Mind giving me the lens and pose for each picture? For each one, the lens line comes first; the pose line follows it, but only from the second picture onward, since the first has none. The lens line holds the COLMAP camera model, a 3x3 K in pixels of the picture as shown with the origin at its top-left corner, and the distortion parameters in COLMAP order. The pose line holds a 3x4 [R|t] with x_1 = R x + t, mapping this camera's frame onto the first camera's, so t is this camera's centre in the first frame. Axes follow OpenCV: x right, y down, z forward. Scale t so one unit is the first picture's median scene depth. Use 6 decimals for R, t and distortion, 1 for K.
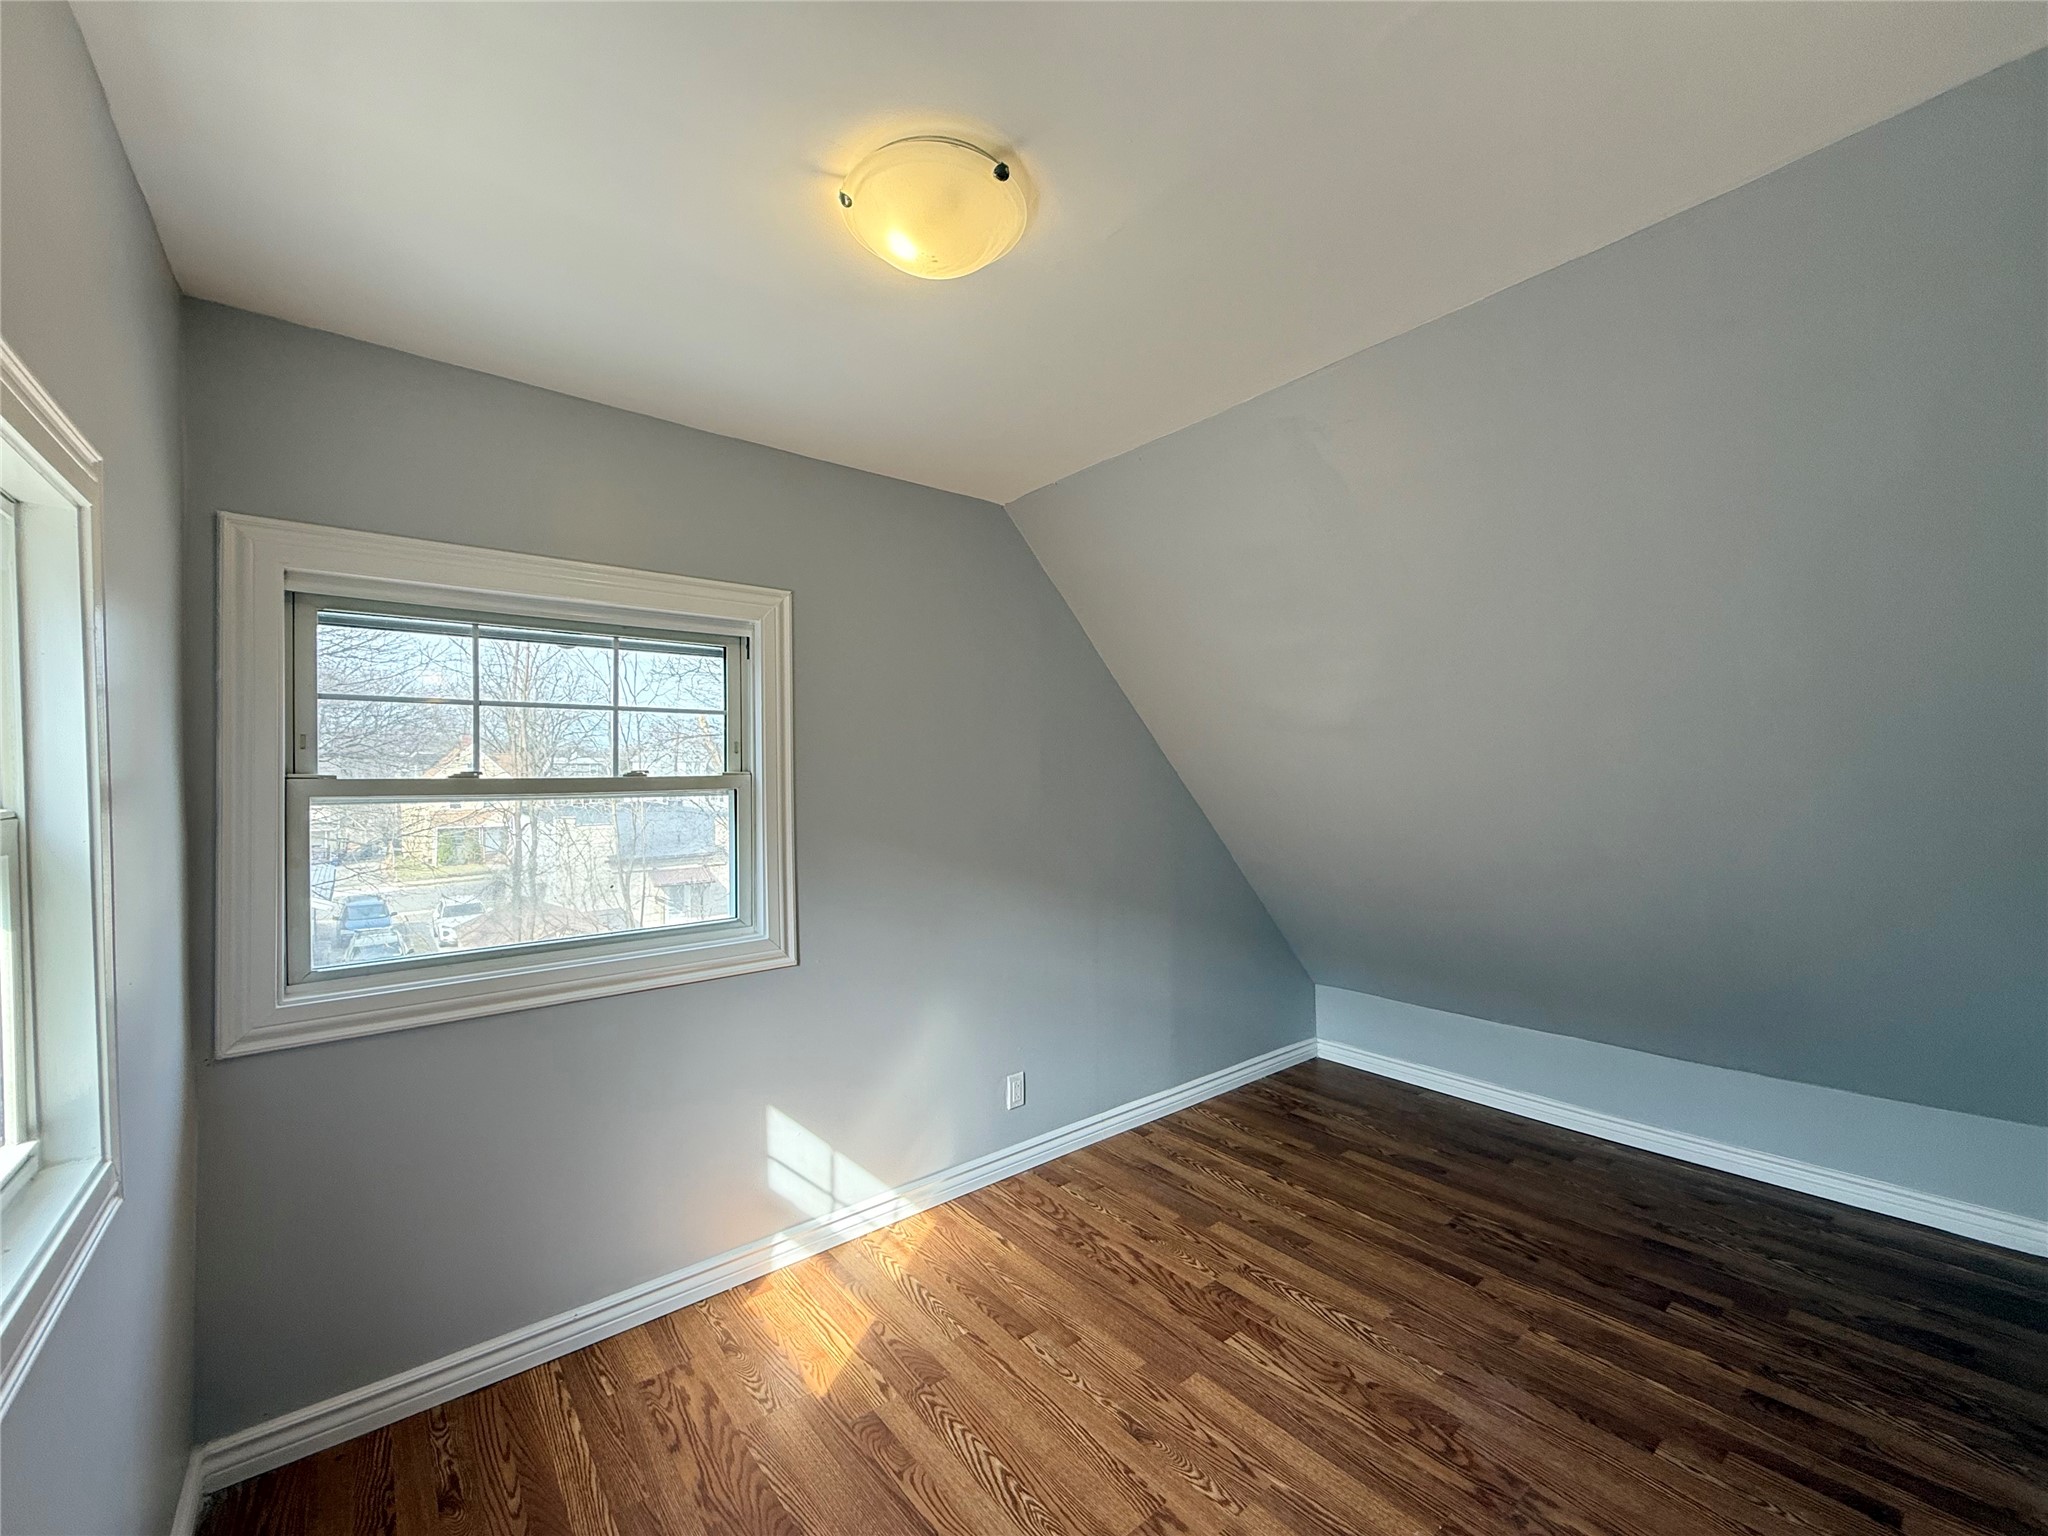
lens RADIAL K [[813.2, 0, 1026.5], [0, 813.2, 773.9], [0, 0, 1]] dist [-0.000273, 0.000780]
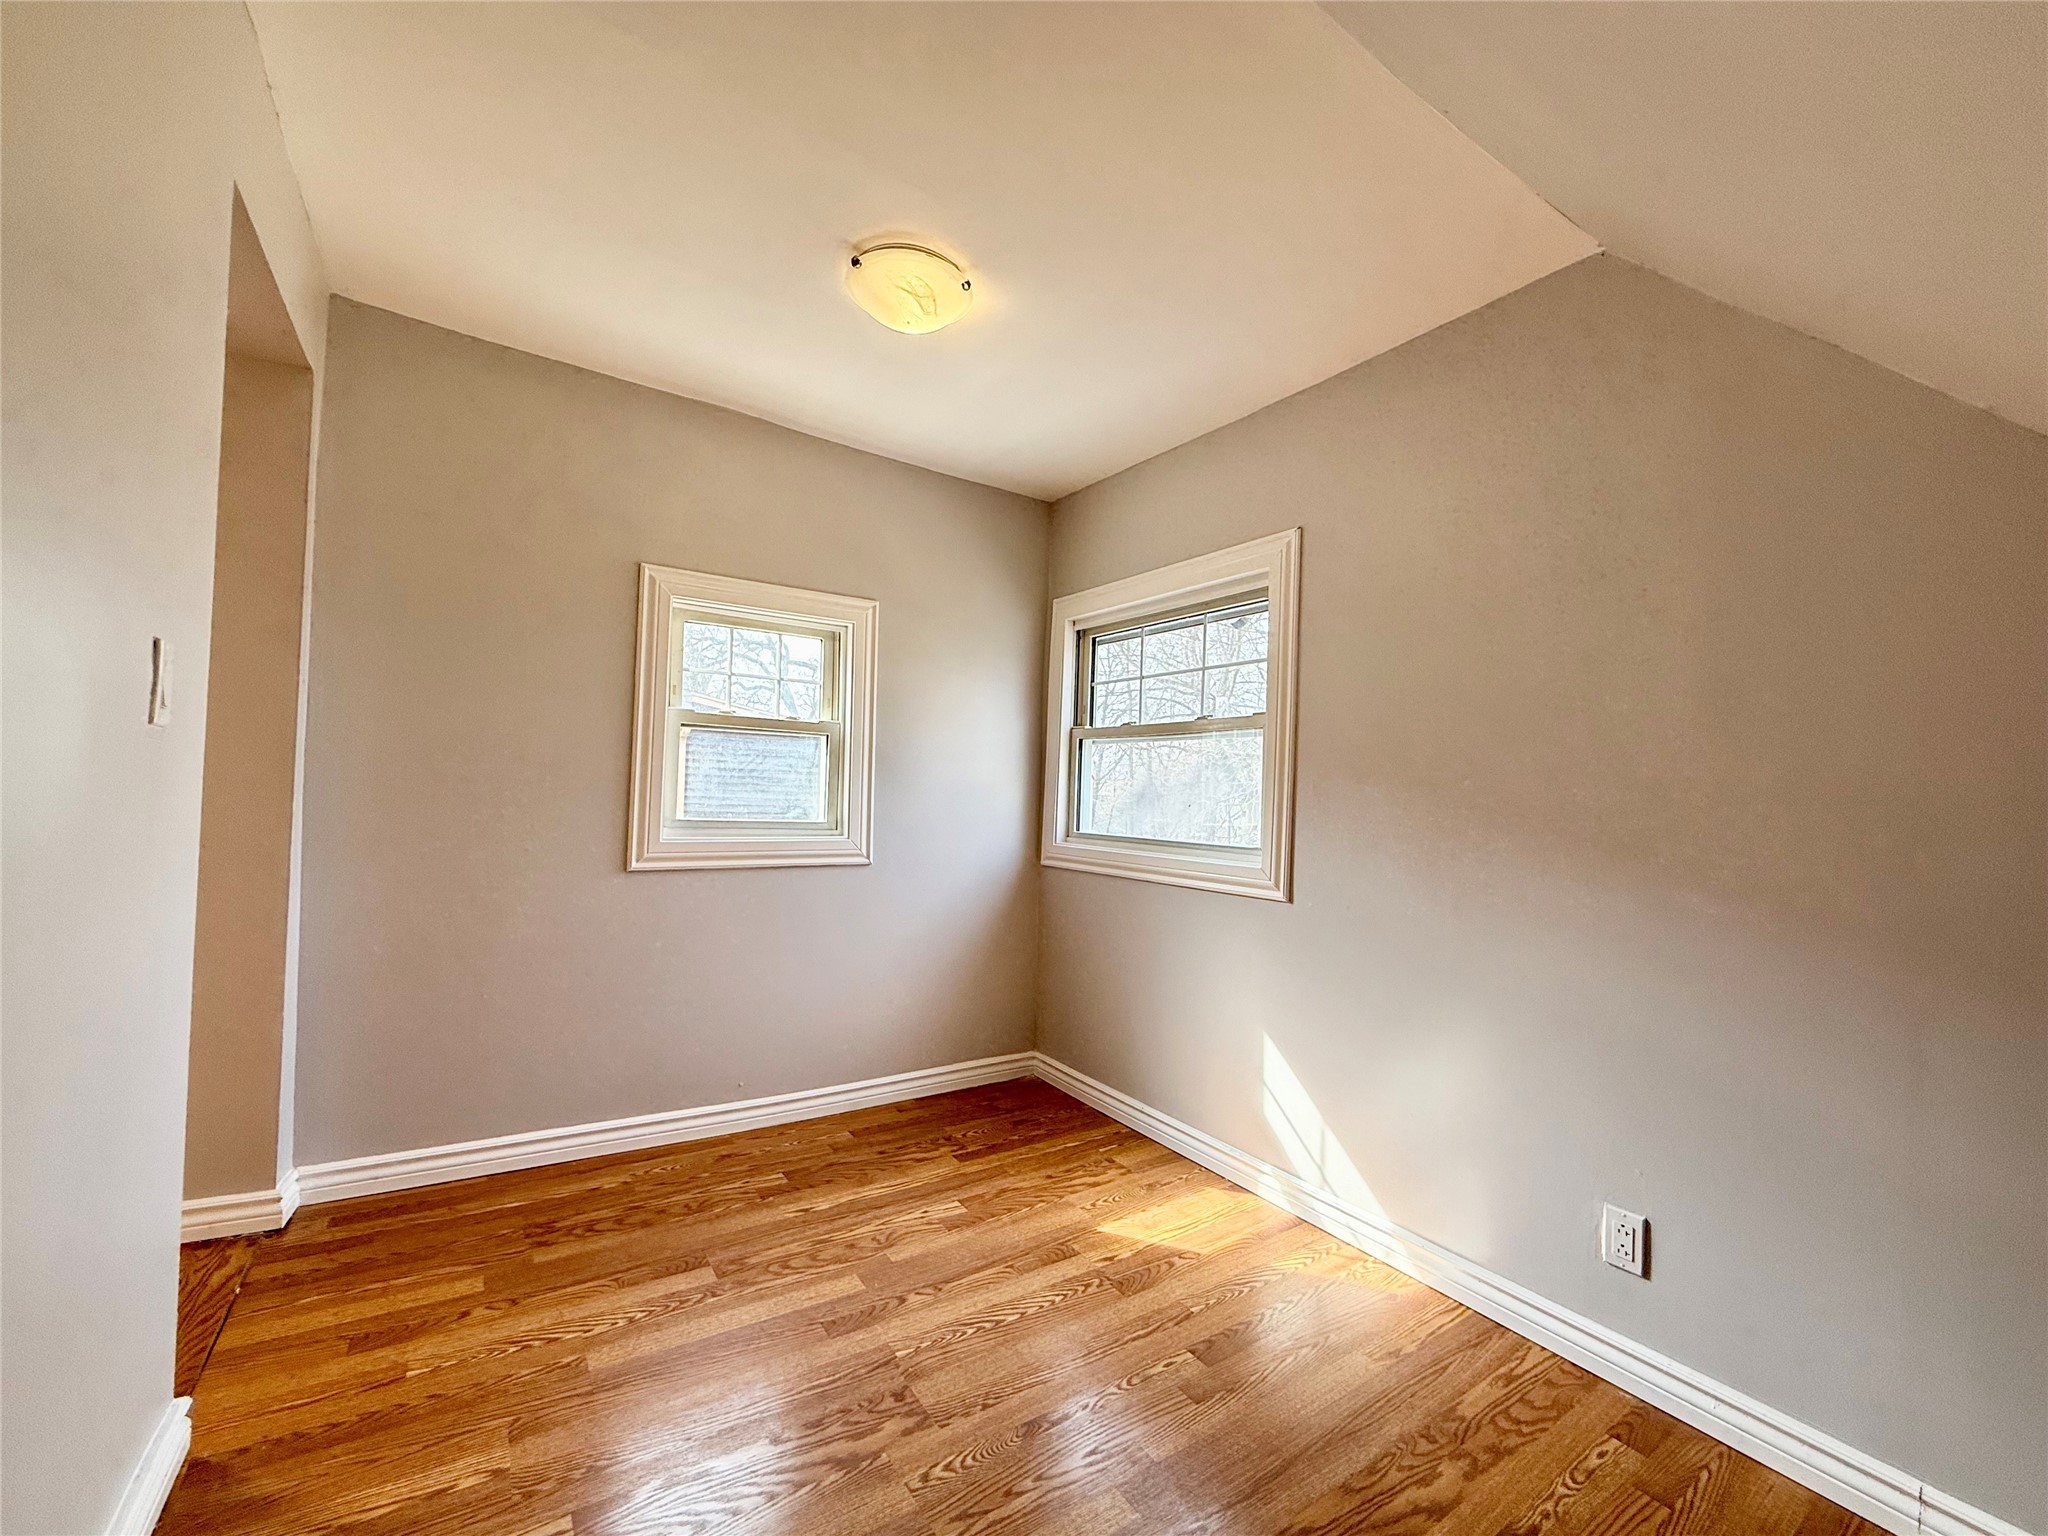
lens RADIAL K [[813.2, 0, 1026.0], [0, 813.2, 768.2], [0, 0, 1]] dist [-0.000273, 0.000780]
pose [[-0.072278, -0.026567, -0.997031, 0.838644], [-0.036269, 0.999054, -0.023992, 0.124165], [0.996725, 0.034427, -0.073173, 0.863097]]
